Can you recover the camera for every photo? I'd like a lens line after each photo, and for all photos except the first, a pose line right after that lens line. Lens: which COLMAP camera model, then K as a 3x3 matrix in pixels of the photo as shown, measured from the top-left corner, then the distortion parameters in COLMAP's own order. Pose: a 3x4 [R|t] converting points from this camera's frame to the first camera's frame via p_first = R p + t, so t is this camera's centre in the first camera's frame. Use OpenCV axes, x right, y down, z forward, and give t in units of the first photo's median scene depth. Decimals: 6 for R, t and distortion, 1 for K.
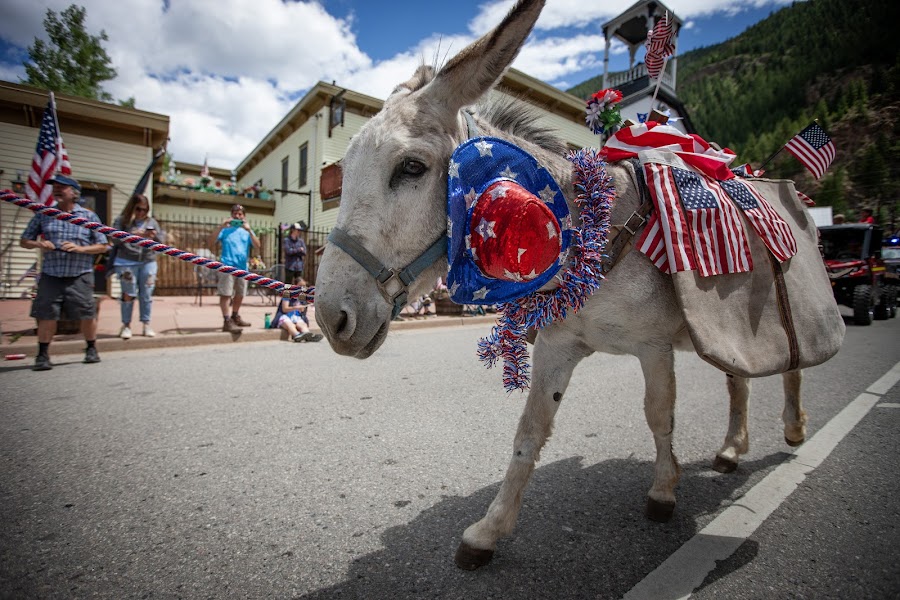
lens RADIAL K [[406.4, 0, 484.6], [0, 406.4, 300.6], [0, 0, 1]] dist [-0.001108, -0.000006]
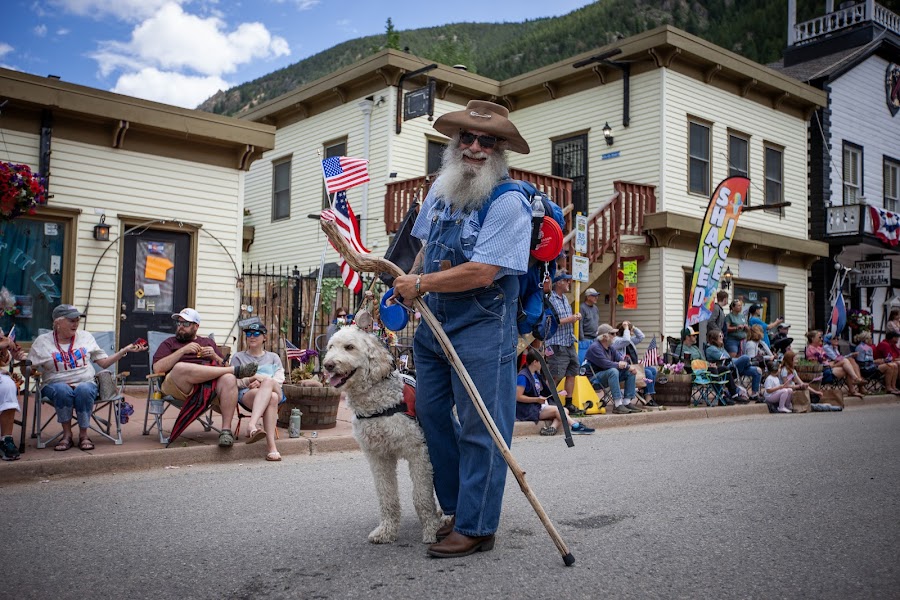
lens RADIAL K [[861.5, 0, 450.0], [0, 861.5, 300.0], [0, 0, 1]] dist [-0.015954, 0.211942]
pose [[0.999514, -0.003767, 0.030933, -0.511488], [0.007111, 0.994049, -0.108701, 0.012975], [-0.030340, 0.108868, 0.993593, -0.489915]]
